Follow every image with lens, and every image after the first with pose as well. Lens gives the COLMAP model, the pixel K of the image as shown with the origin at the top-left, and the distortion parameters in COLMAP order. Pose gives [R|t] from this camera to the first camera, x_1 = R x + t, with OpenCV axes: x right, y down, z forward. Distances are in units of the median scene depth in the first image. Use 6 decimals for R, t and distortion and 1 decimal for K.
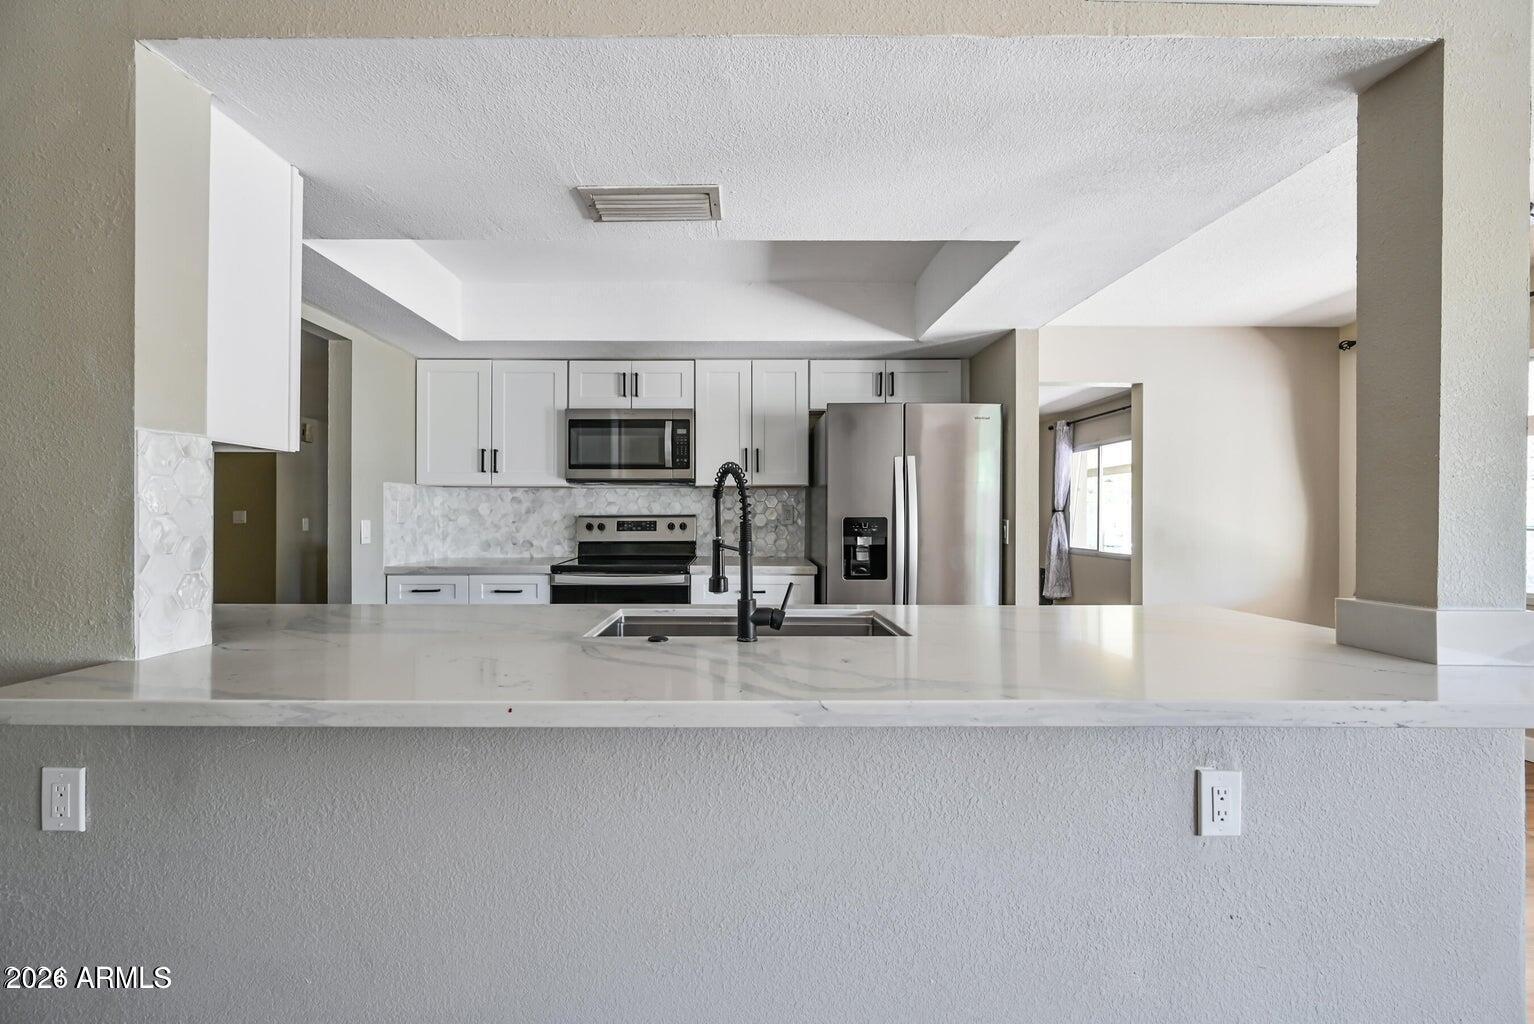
lens RADIAL K [[609.2, 0, 748.5], [0, 609.2, 515.5], [0, 0, 1]] dist [0.001287, -0.000134]
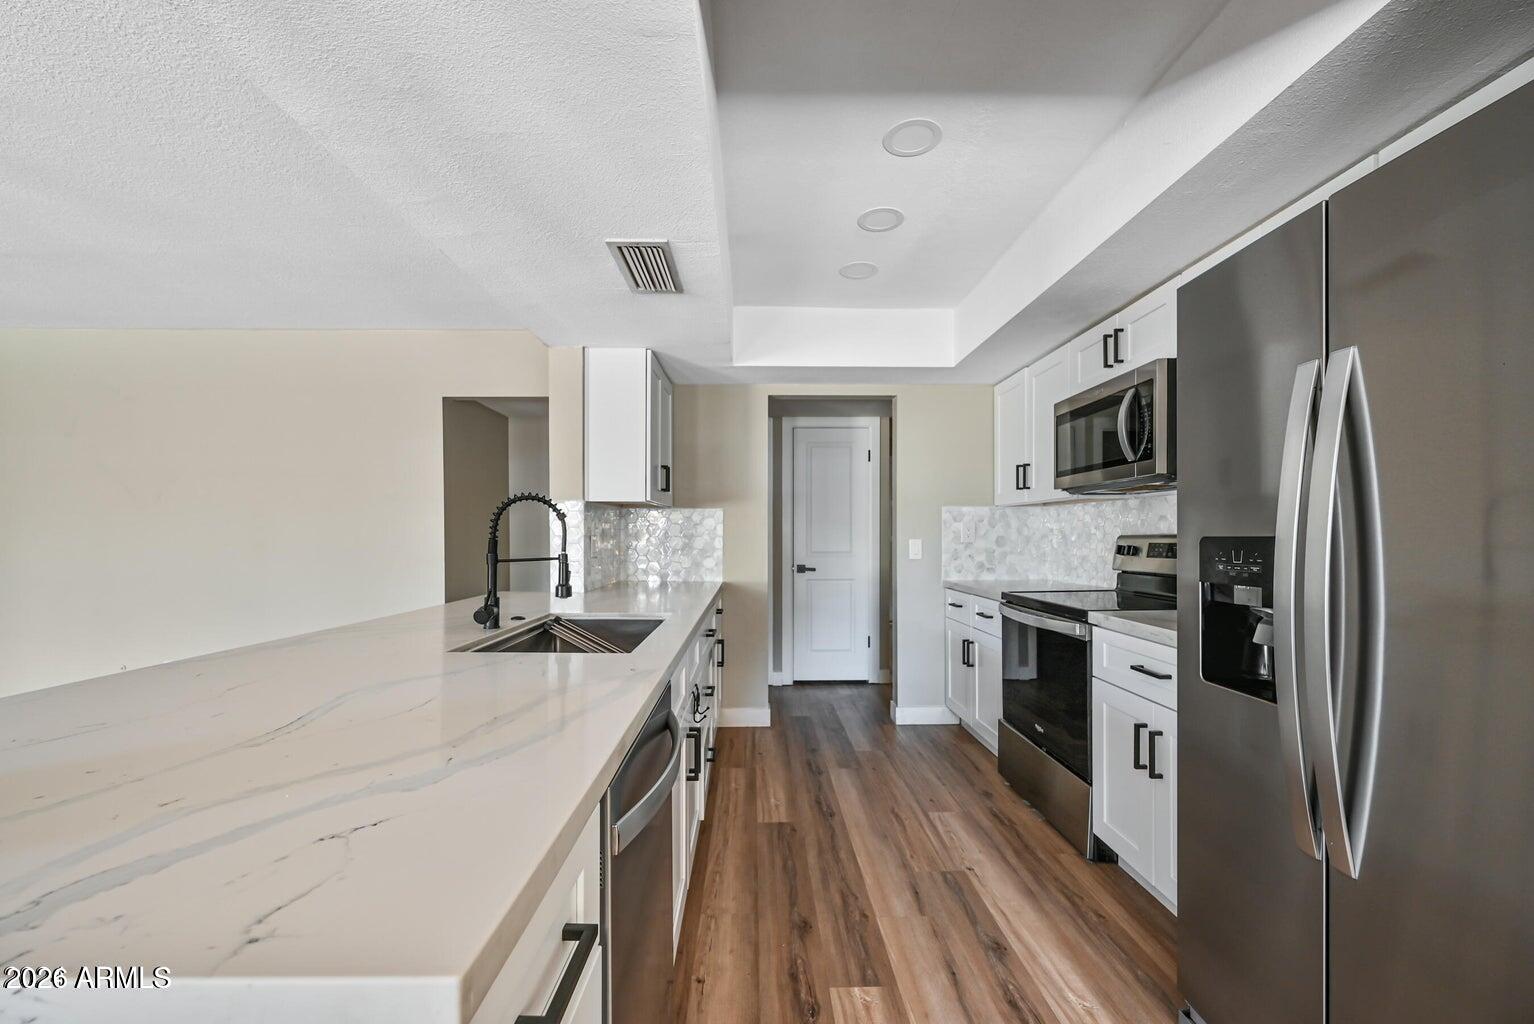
lens RADIAL K [[609.2, 0, 756.3], [0, 609.2, 521.6], [0, 0, 1]] dist [0.001287, -0.000134]
pose [[0.003482, -0.025412, -0.999671, 0.476659], [-0.001228, 0.999676, -0.025416, 0.002987], [0.999993, 0.001317, 0.003450, 0.565768]]
